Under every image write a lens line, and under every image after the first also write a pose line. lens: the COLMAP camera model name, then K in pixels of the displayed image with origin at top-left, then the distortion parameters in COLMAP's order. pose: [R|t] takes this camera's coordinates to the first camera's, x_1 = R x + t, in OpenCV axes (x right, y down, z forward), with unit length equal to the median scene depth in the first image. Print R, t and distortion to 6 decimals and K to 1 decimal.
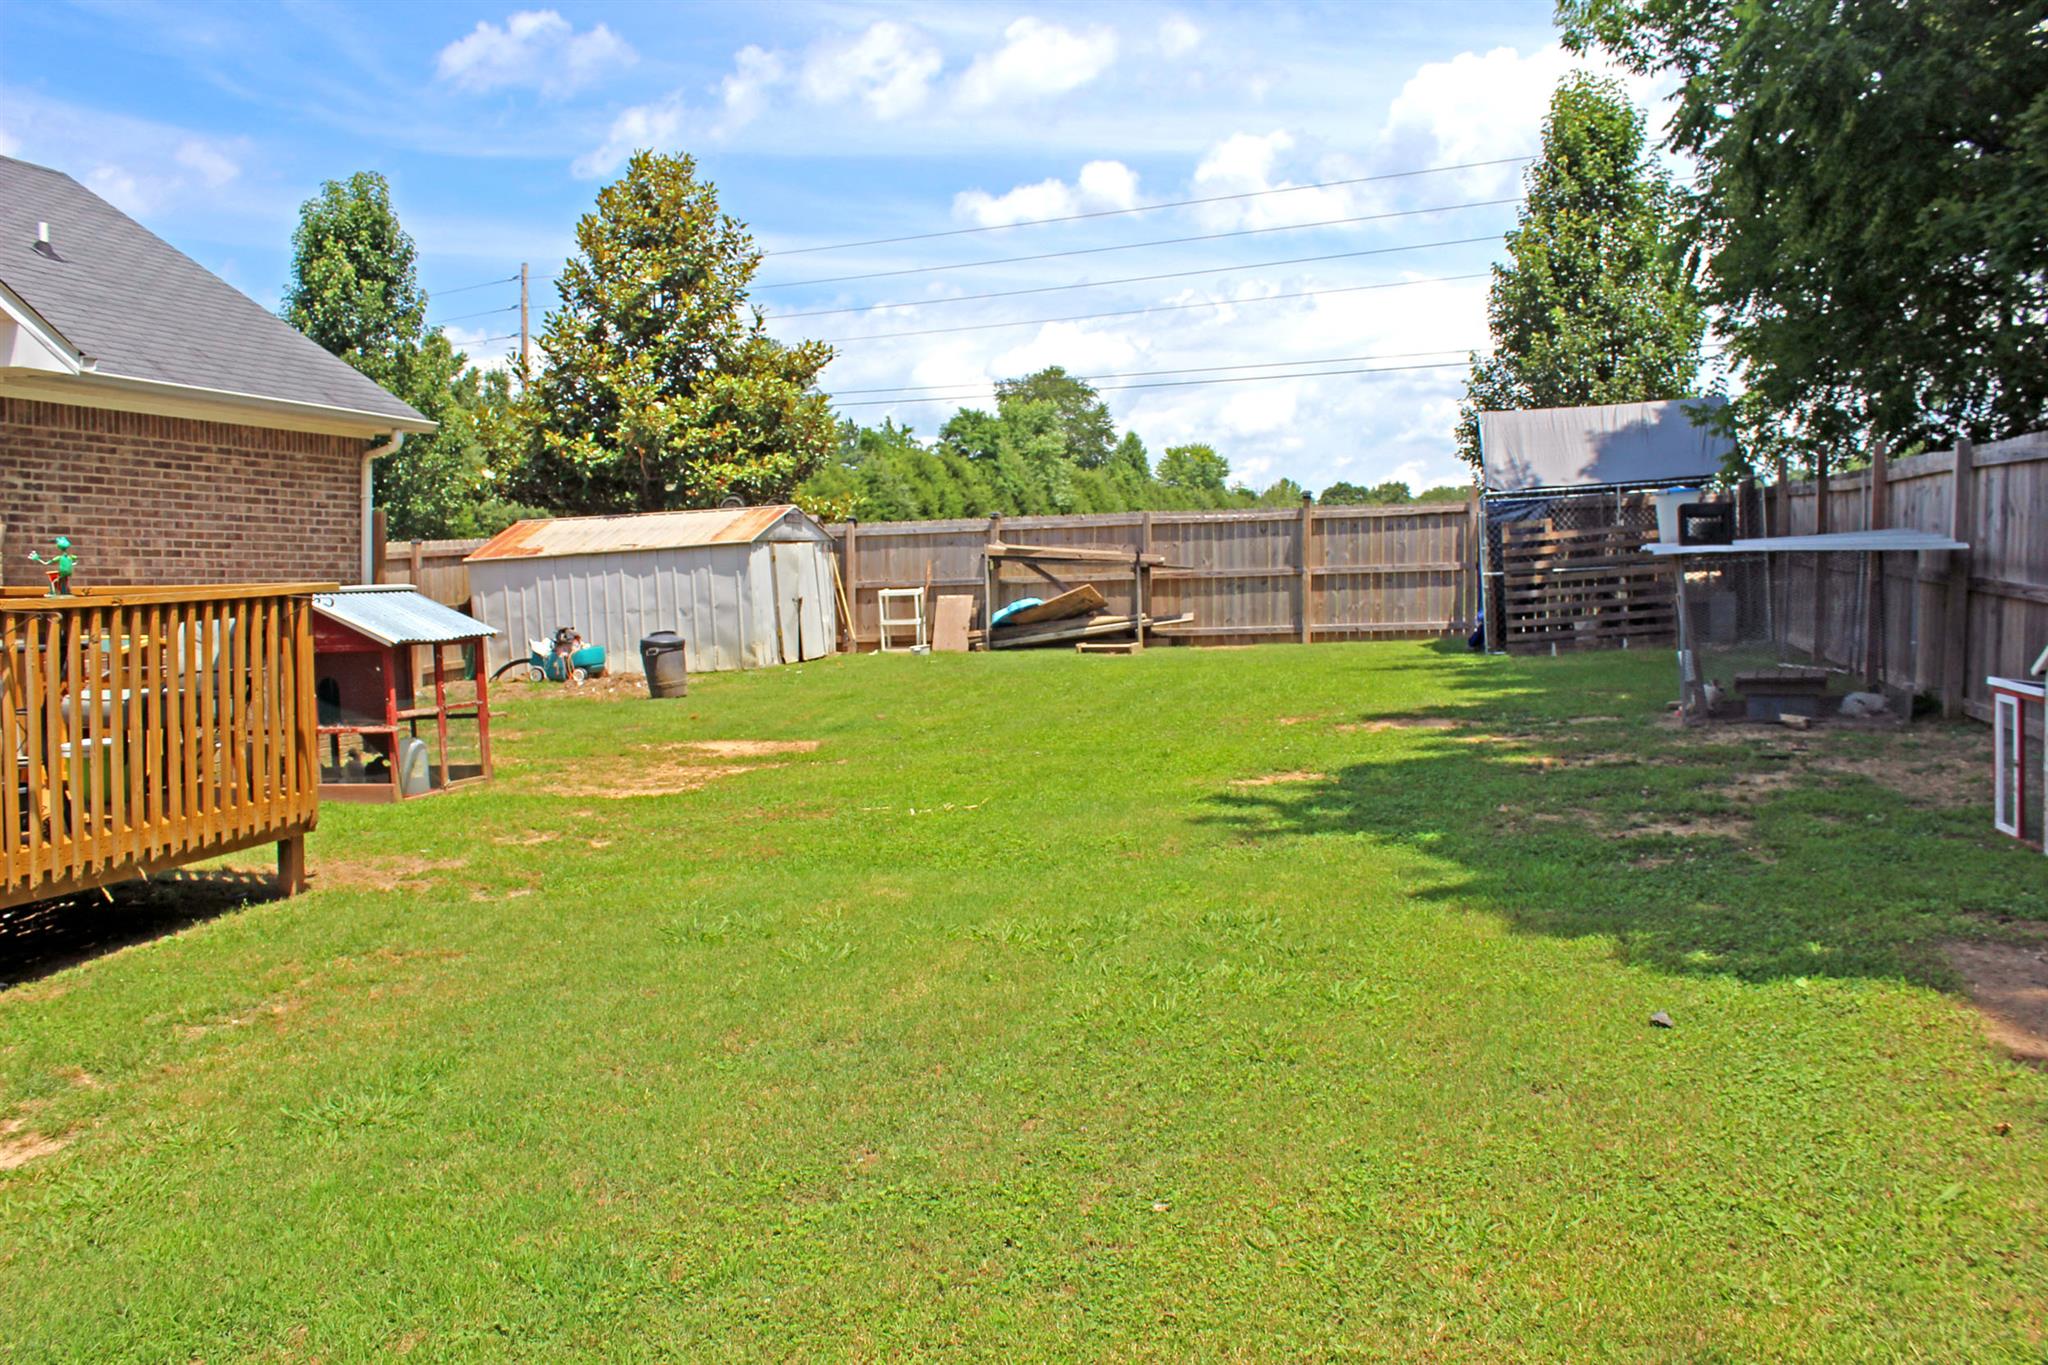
lens RADIAL K [[1728.1, 0, 1045.5], [0, 1728.1, 675.7], [0, 0, 1]] dist [-0.166832, 0.140808]
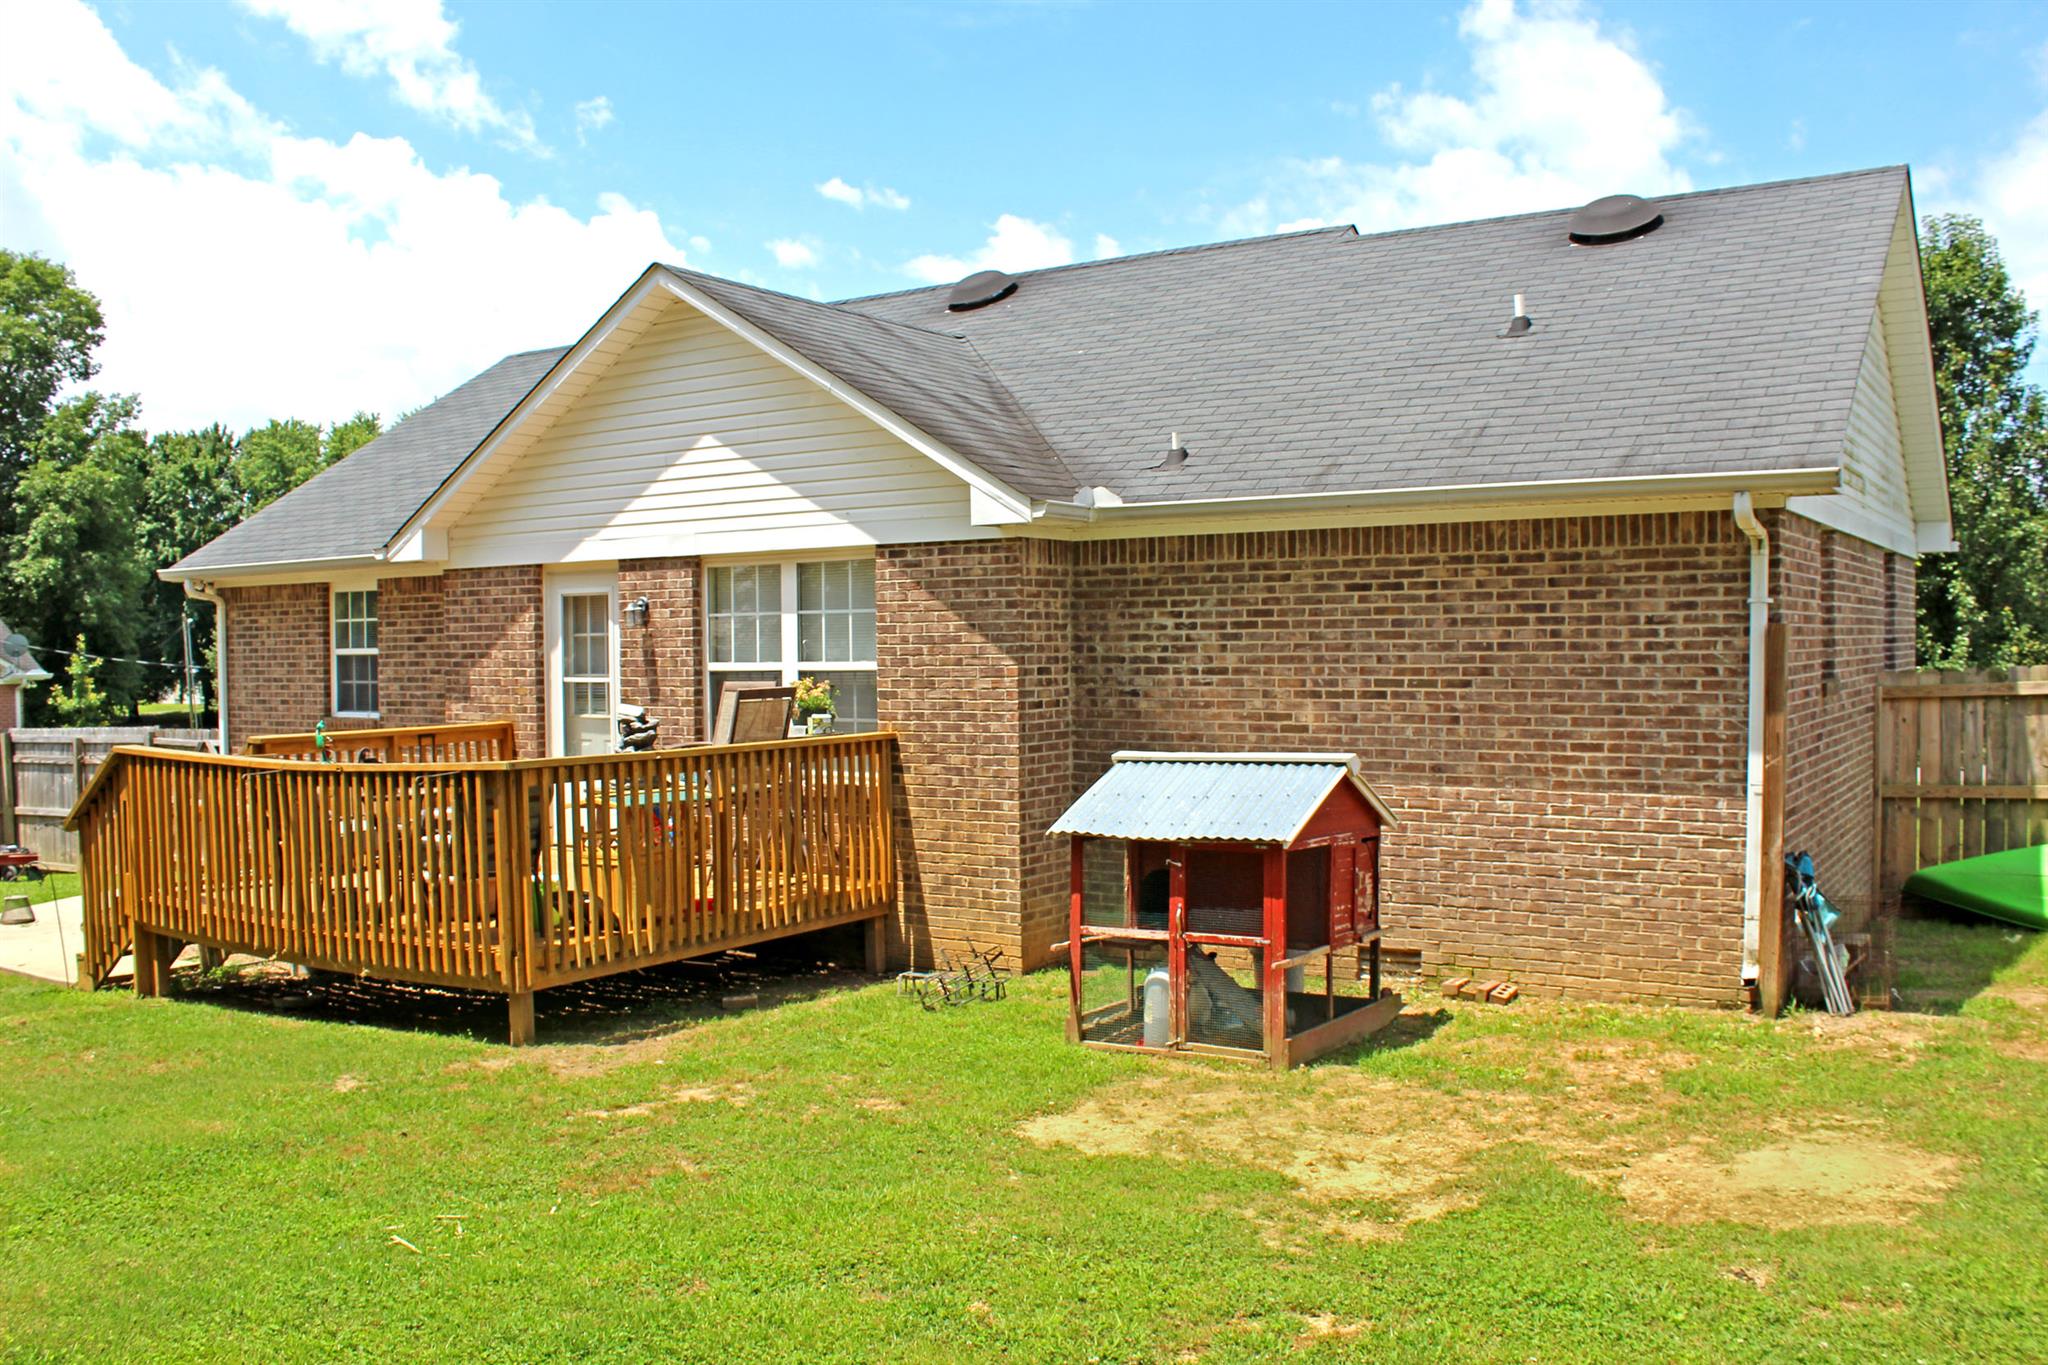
lens RADIAL K [[1735.7, 0, 1025.4], [0, 1735.7, 712.7], [0, 0, 1]] dist [-0.162185, 0.152626]
pose [[-0.316139, 0.042037, -0.947781, 0.327708], [-0.037644, 0.997675, 0.056807, -0.106476], [0.947966, 0.053637, -0.313822, 1.109688]]
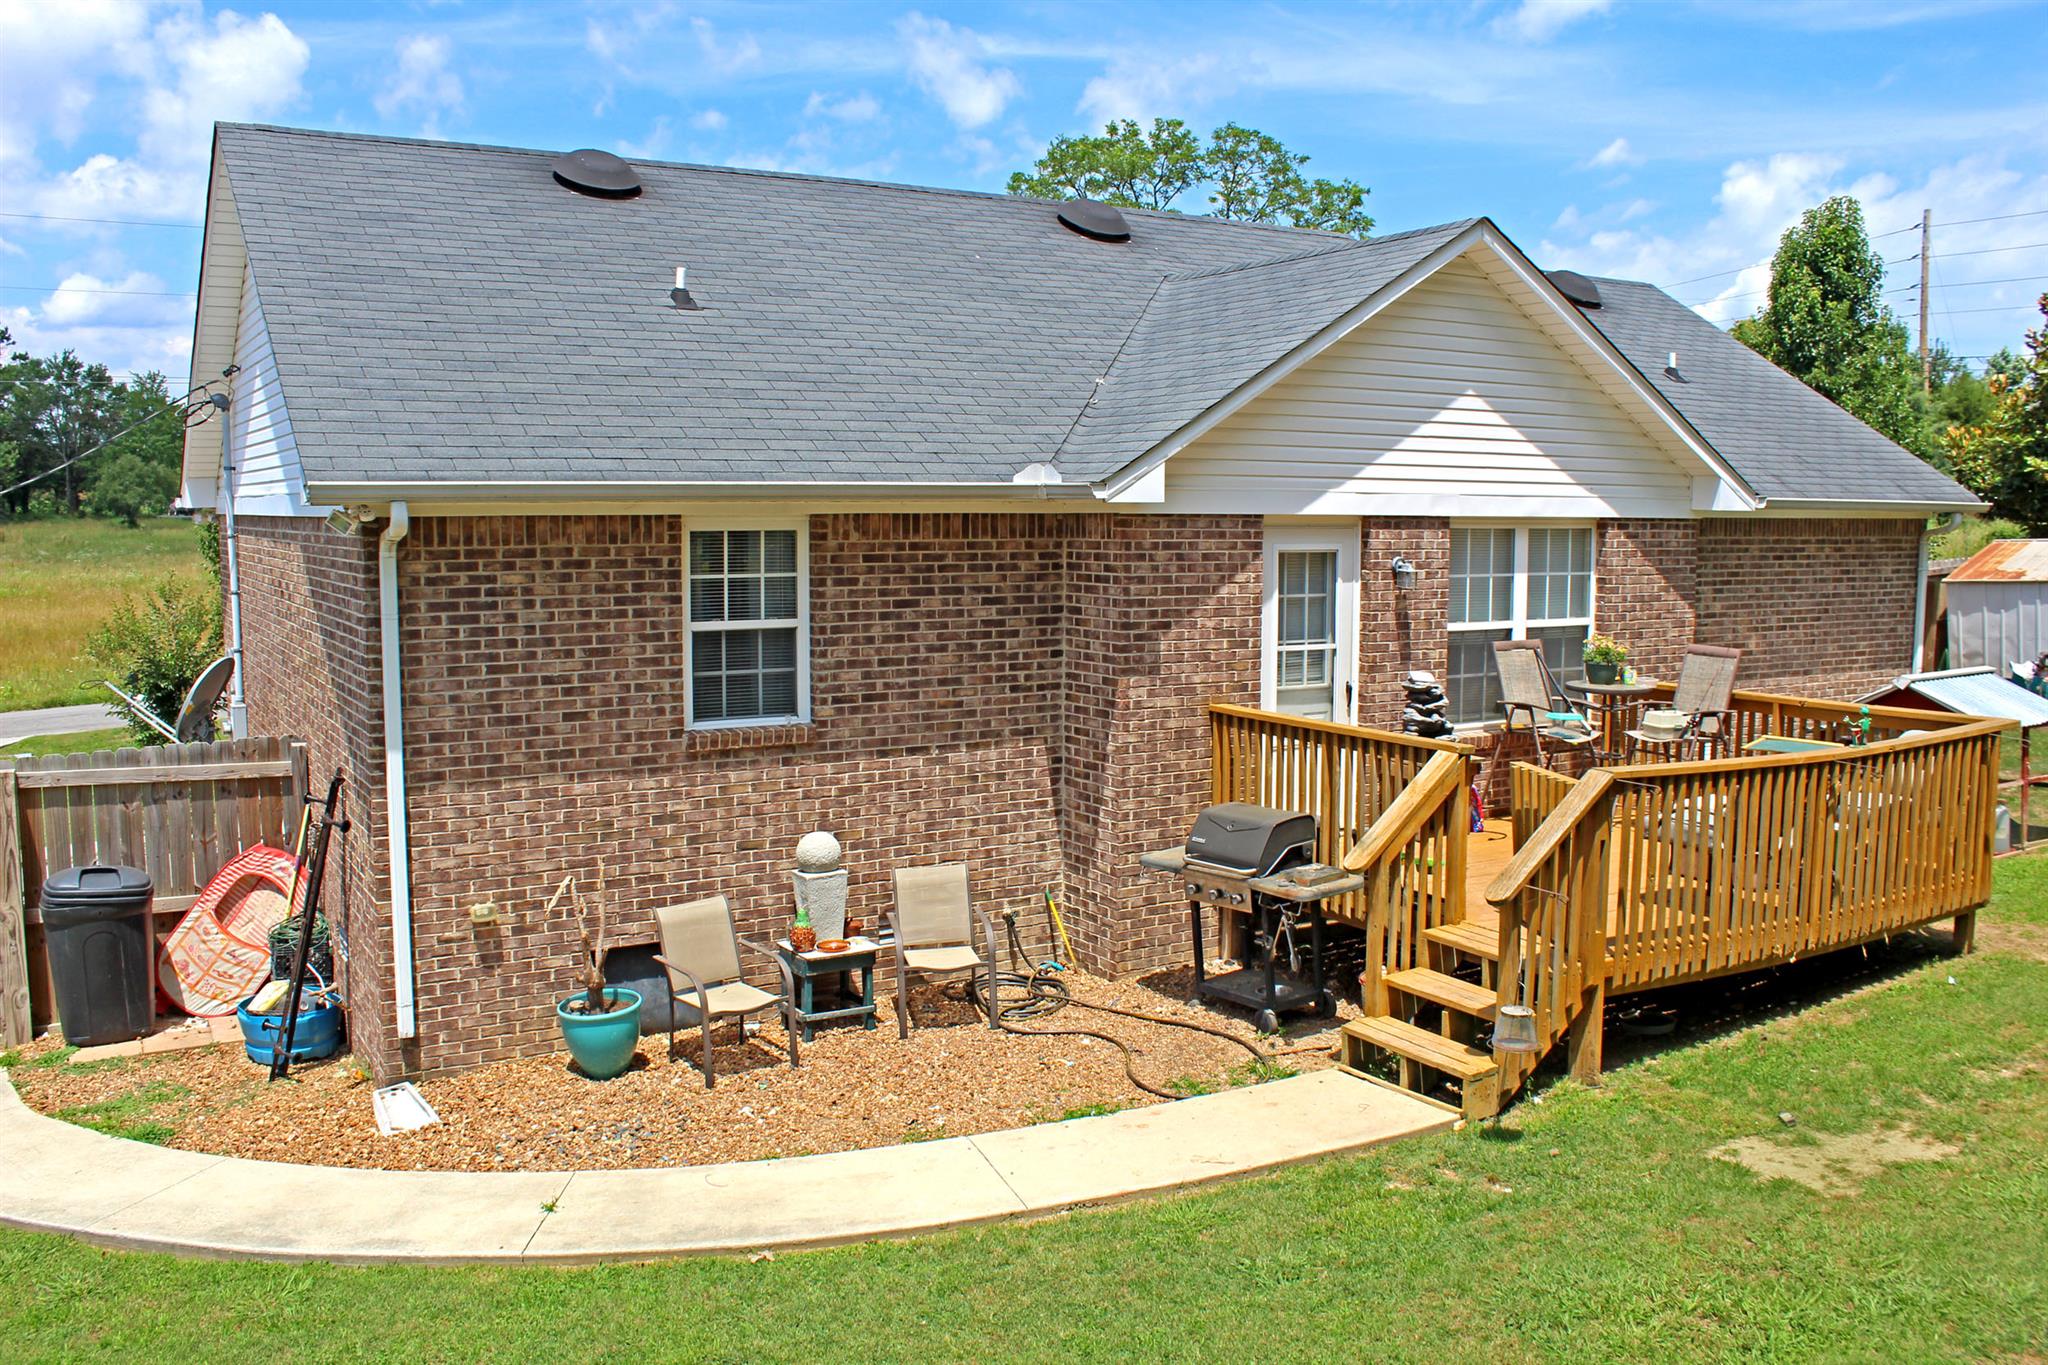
lens RADIAL K [[1712.7, 0, 1016.6], [0, 1712.7, 682.6], [0, 0, 1]] dist [-0.167986, 0.158479]
pose [[0.716714, 0.071788, -0.693662, -0.067448], [-0.038529, 0.997244, 0.063397, -0.089838], [0.696302, -0.018711, 0.717505, -0.293352]]
